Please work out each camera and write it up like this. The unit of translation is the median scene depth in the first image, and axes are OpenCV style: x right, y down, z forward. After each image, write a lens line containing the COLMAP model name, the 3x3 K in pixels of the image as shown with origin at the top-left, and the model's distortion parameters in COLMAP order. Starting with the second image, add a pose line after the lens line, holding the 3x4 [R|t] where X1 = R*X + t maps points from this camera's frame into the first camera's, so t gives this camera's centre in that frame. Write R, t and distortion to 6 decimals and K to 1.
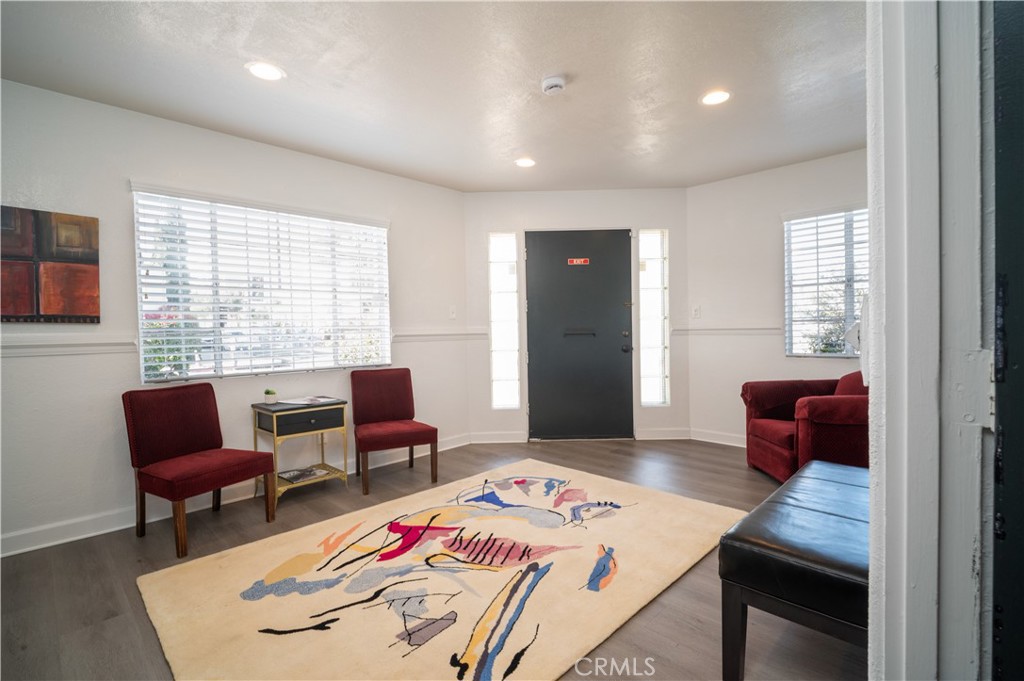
lens RADIAL K [[472.4, 0, 515.9], [0, 472.4, 336.7], [0, 0, 1]] dist [-0.008223, -0.002268]
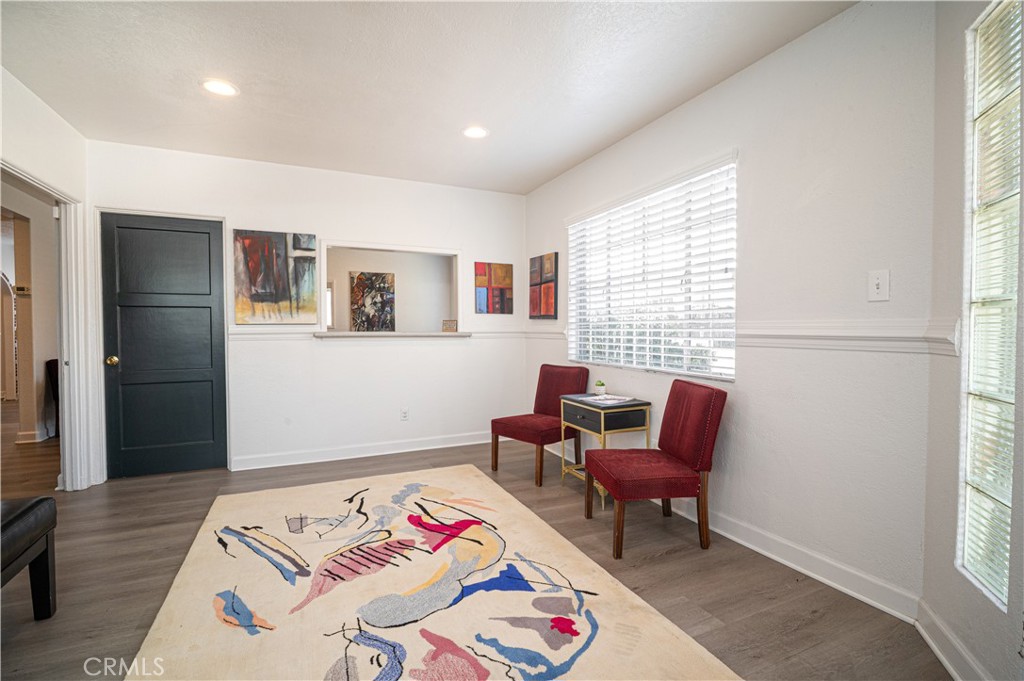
lens RADIAL K [[472.4, 0, 514.0], [0, 472.4, 342.0], [0, 0, 1]] dist [-0.008223, -0.002268]
pose [[-0.355918, 0.049406, -0.933210, 0.672127], [-0.008121, 0.998400, 0.055954, -0.042309], [0.934482, 0.027494, -0.354947, 1.522833]]
